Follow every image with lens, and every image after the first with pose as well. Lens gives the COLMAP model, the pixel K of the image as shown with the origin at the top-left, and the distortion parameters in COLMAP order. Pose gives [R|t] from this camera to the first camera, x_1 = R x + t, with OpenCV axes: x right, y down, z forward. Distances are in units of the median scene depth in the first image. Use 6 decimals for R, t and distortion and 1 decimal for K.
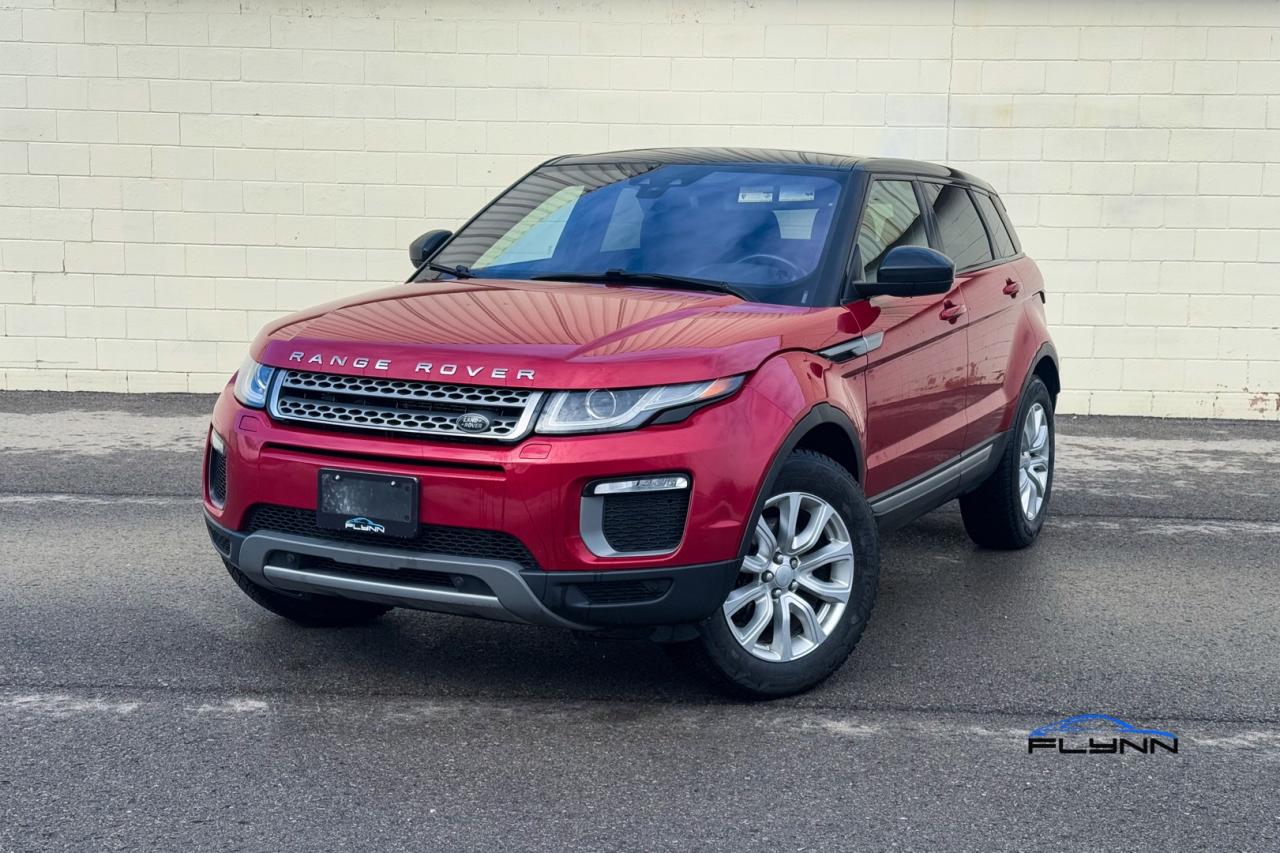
lens RADIAL K [[1791.4, 0, 634.5], [0, 1791.4, 454.8], [0, 0, 1]] dist [0.124327, 0.000000]
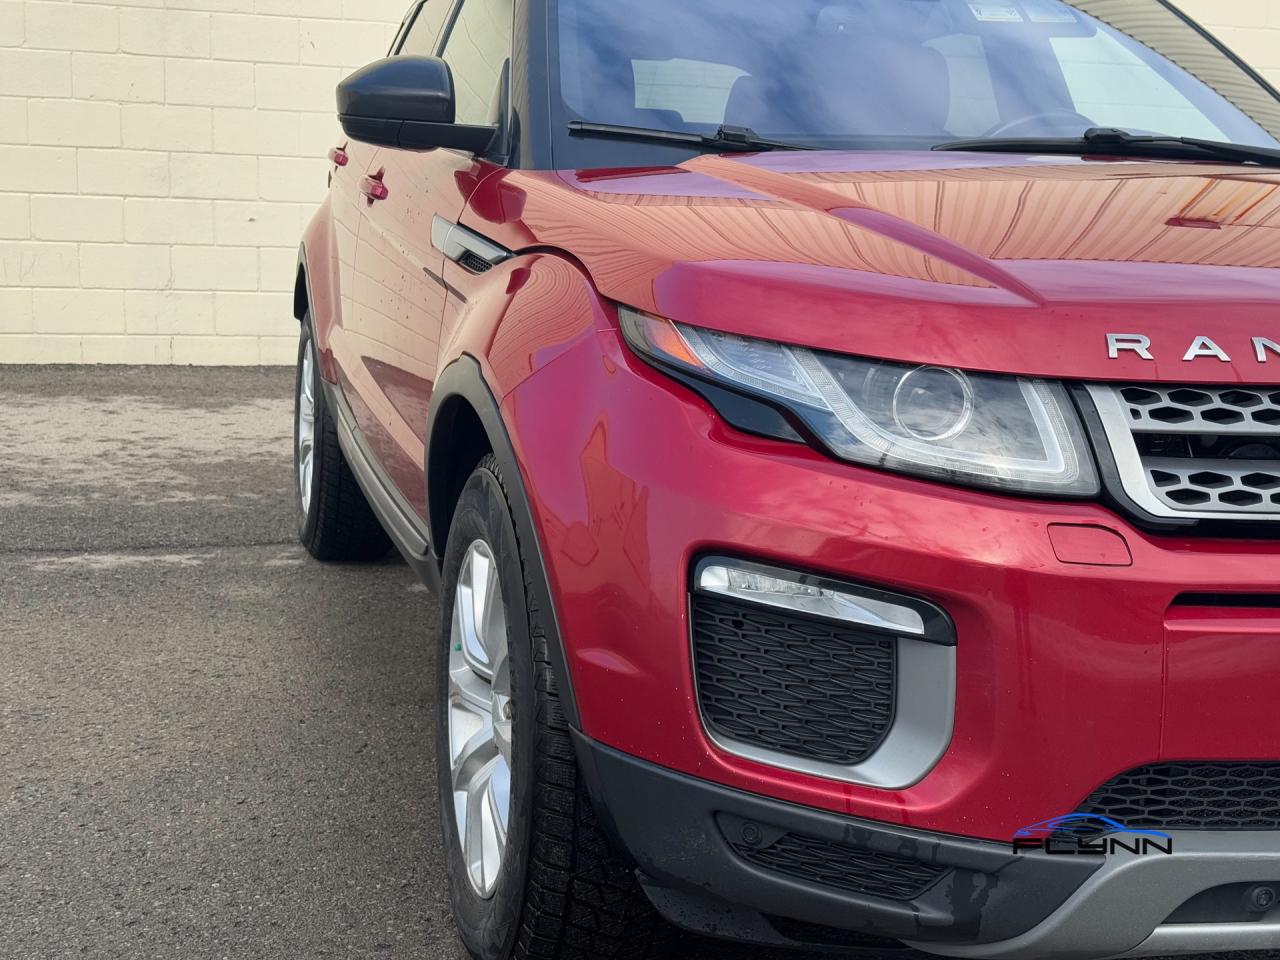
lens RADIAL K [[1775.4, 0, 619.8], [0, 1775.4, 493.8], [0, 0, 1]] dist [0.128799, 0.000000]
pose [[0.750914, -0.118566, 0.649669, -0.515642], [0.074877, 0.992693, 0.094622, -0.068246], [-0.656142, -0.022408, 0.754305, 0.804124]]
